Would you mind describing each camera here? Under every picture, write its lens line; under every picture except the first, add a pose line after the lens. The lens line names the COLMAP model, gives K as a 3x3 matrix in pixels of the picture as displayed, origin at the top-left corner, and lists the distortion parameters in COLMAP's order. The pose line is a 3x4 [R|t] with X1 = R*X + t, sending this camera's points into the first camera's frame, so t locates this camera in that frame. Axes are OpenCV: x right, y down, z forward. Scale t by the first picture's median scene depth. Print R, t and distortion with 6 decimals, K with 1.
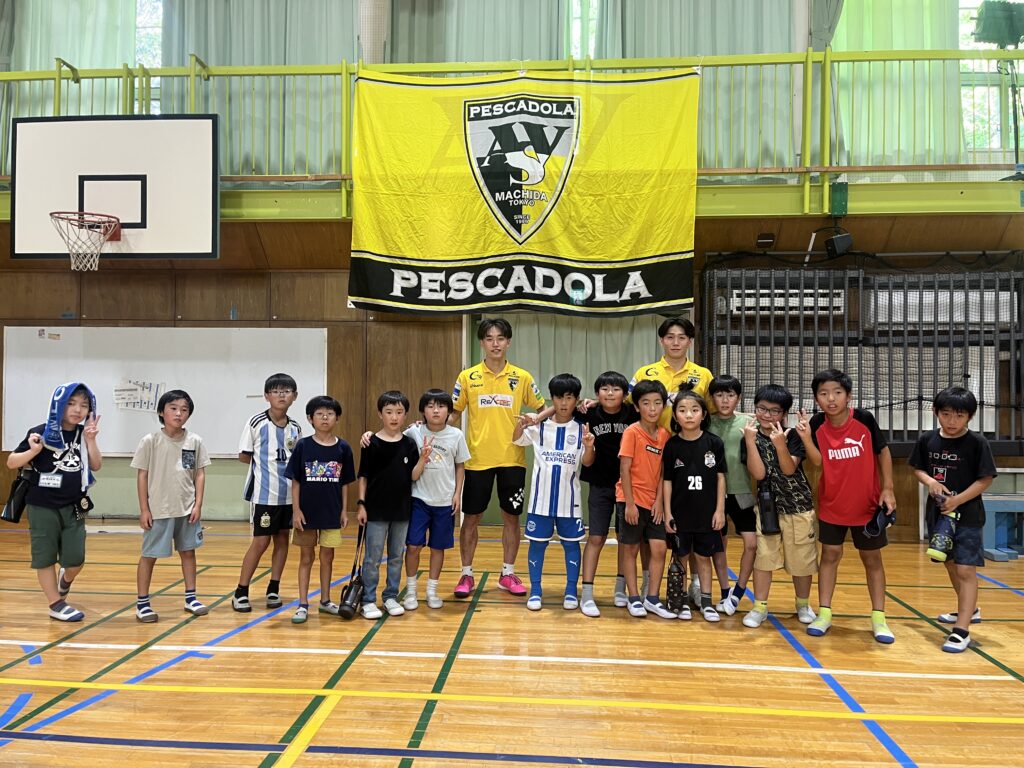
lens RADIAL K [[761.9, 0, 510.2], [0, 761.9, 369.2], [0, 0, 1]] dist [0.060954, -0.054218]
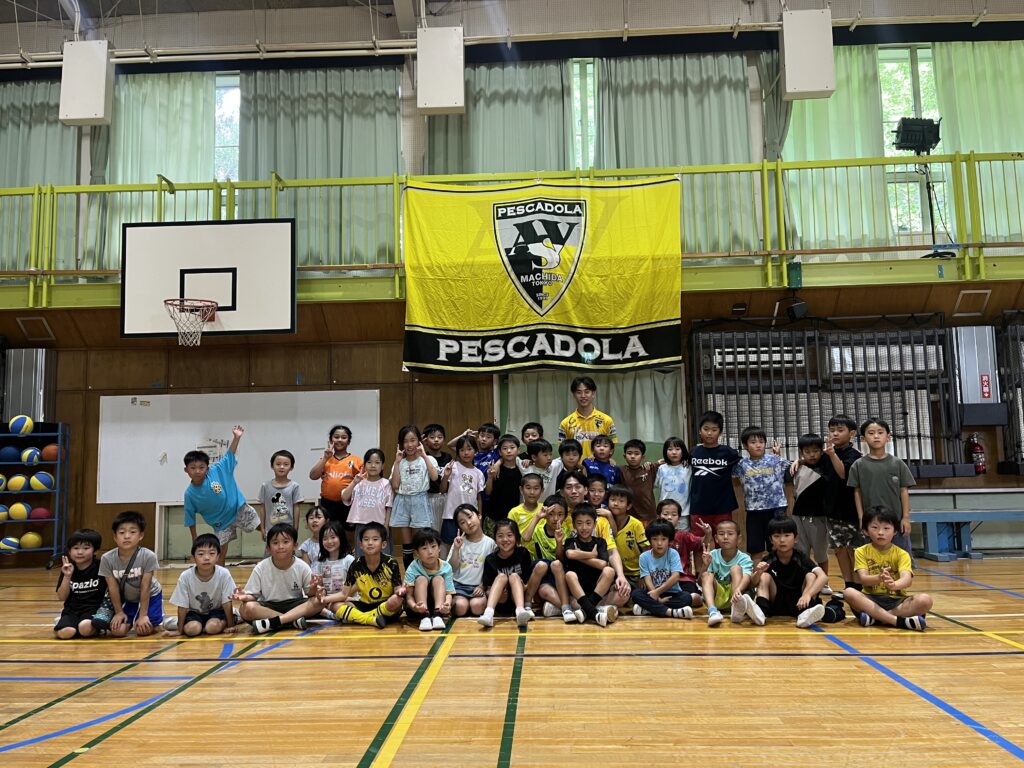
lens RADIAL K [[761.9, 0, 510.2], [0, 761.9, 369.2], [0, 0, 1]] dist [0.060954, -0.054218]
pose [[0.999412, -0.024263, 0.024209, -0.069443], [0.026374, 0.995493, -0.091092, 0.032238], [-0.021890, 0.091677, 0.995548, -0.215895]]
